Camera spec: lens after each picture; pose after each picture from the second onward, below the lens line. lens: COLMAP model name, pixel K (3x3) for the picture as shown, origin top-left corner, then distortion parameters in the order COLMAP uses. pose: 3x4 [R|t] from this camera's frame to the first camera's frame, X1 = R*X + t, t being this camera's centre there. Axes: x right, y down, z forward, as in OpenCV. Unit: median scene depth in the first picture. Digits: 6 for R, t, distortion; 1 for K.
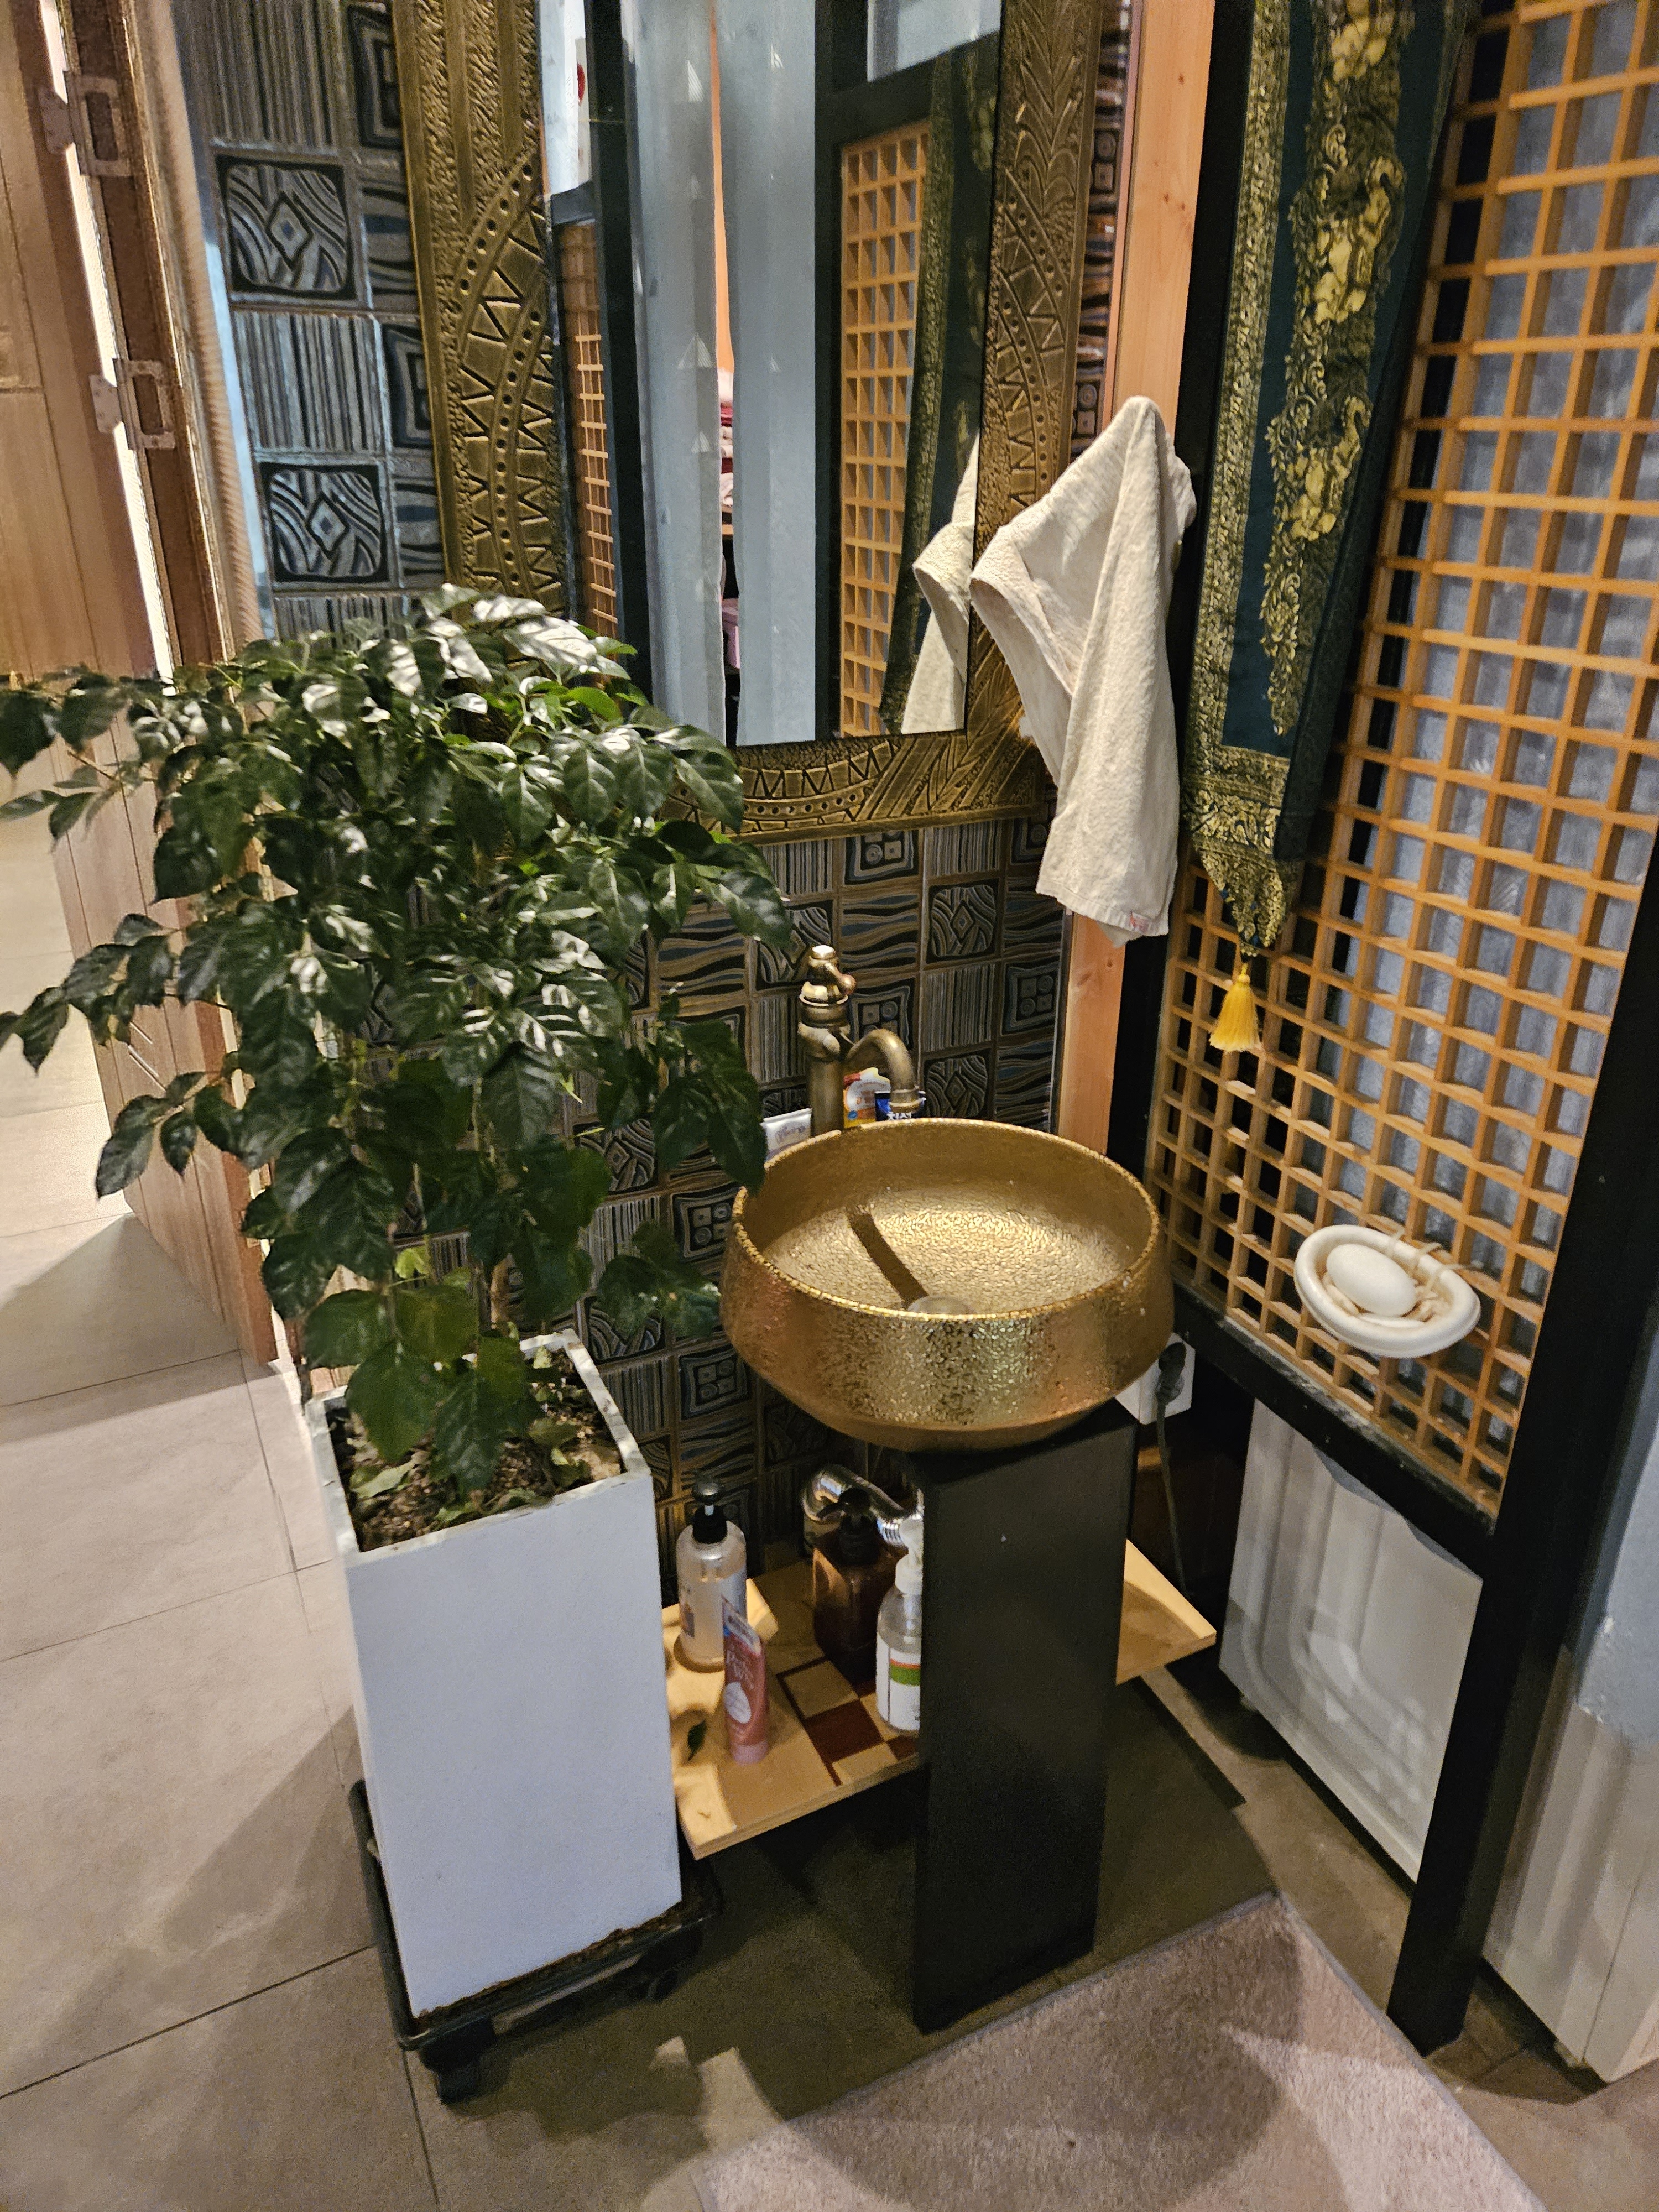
lens RADIAL K [[1492.7, 0, 829.5], [0, 1492.7, 1106.0], [0, 0, 1]] dist [0.090219, -0.076116]
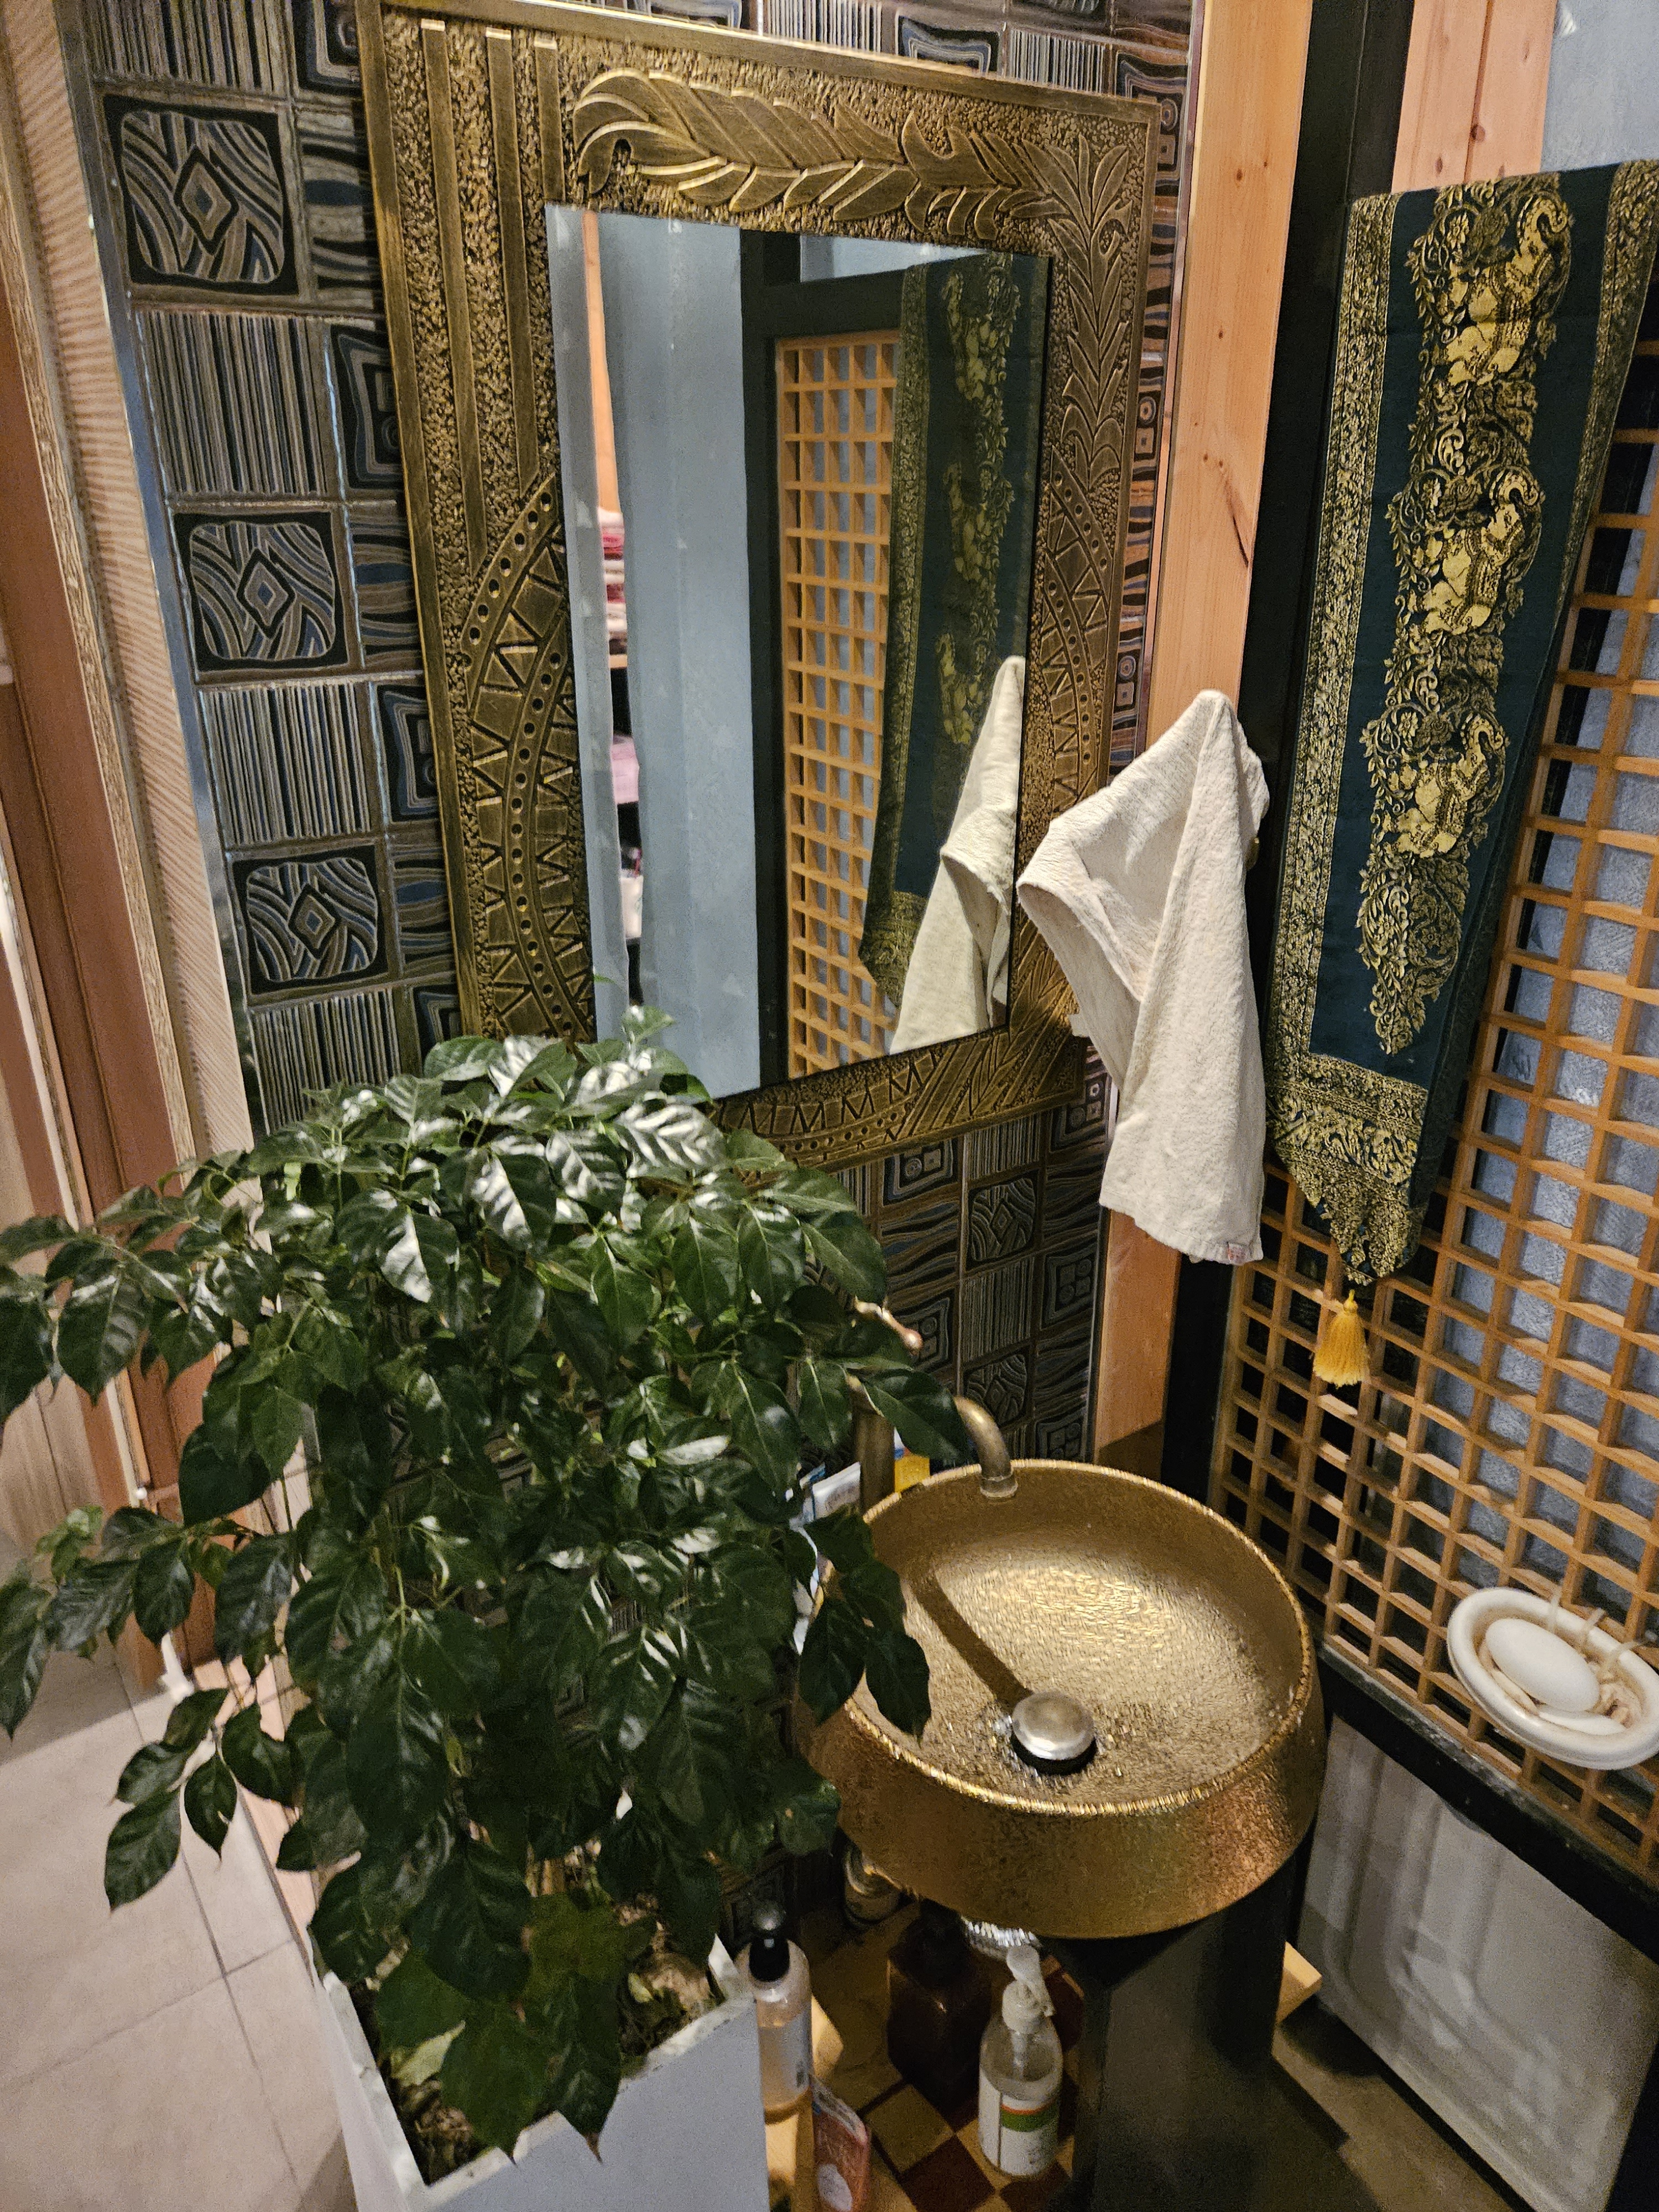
lens RADIAL K [[1526.8, 0, 829.5], [0, 1526.8, 1106.0], [0, 0, 1]] dist [0.084956, -0.098475]
pose [[0.989568, -0.066116, 0.127998, -0.149782], [0.068169, 0.997605, -0.011720, -0.225399], [-0.126917, 0.020323, 0.991705, 0.131761]]
